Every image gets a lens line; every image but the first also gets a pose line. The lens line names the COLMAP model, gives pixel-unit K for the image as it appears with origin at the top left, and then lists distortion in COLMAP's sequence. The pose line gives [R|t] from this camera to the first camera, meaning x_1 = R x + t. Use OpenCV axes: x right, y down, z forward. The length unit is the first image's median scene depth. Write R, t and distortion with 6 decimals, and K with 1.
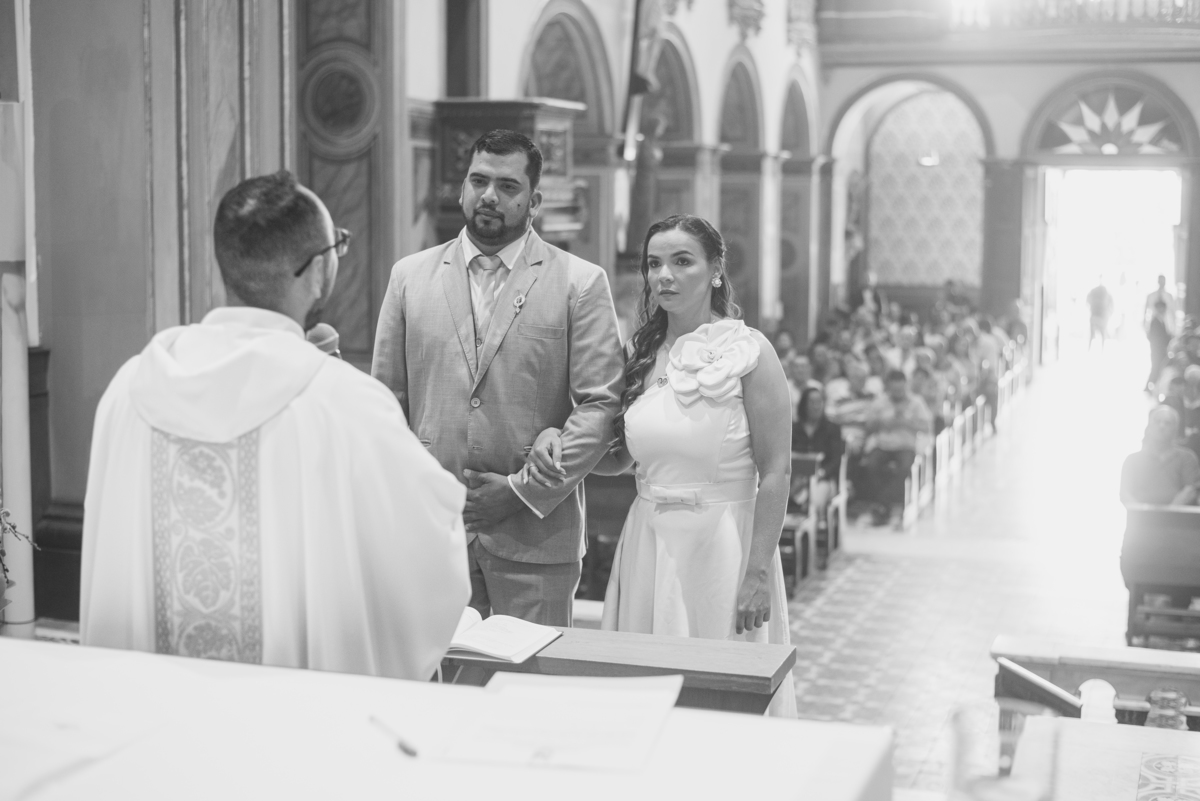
lens RADIAL K [[1745.1, 0, 602.5], [0, 1745.1, 402.7], [0, 0, 1]] dist [-0.091702, 0.028070]
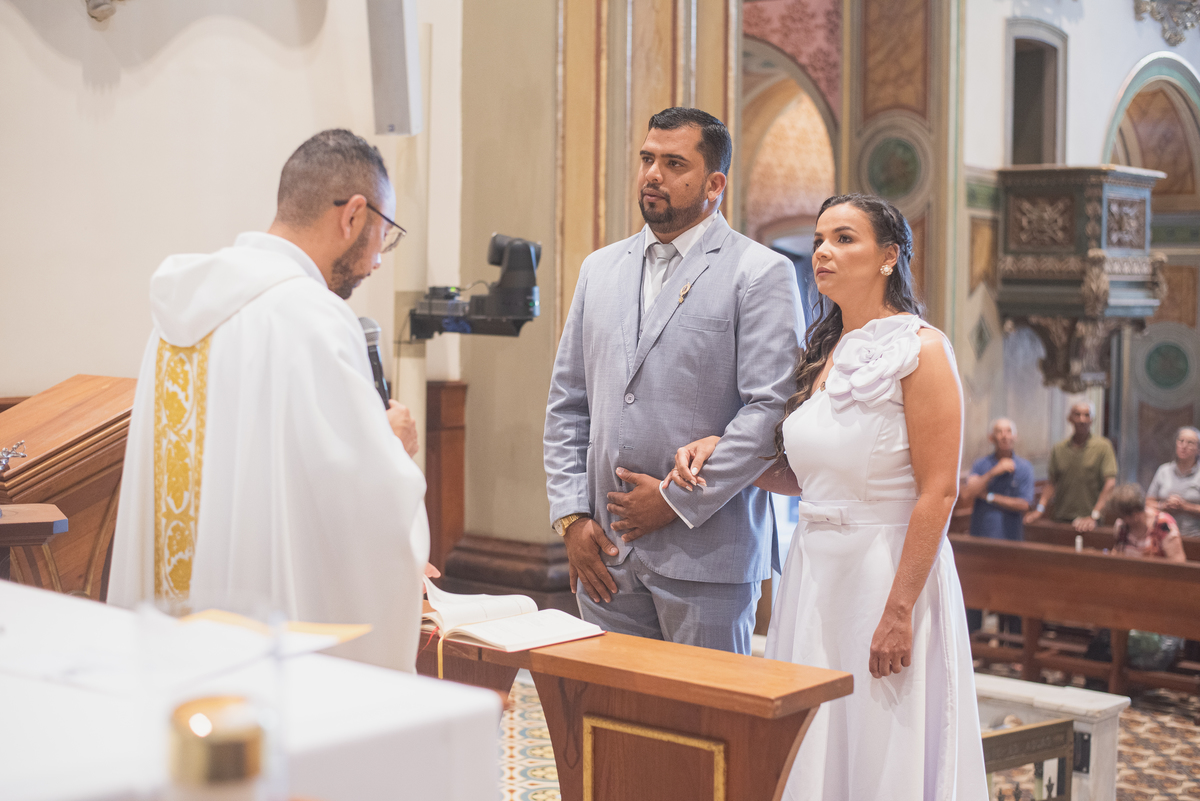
lens RADIAL K [[1671.4, 0, 557.1], [0, 1671.4, 393.9], [0, 0, 1]] dist [0.012290, -0.066817]
pose [[0.899644, 0.041333, -0.434664, 0.175015], [-0.069525, 0.996369, -0.049152, 0.027582], [0.431054, 0.074439, 0.899250, 0.115834]]
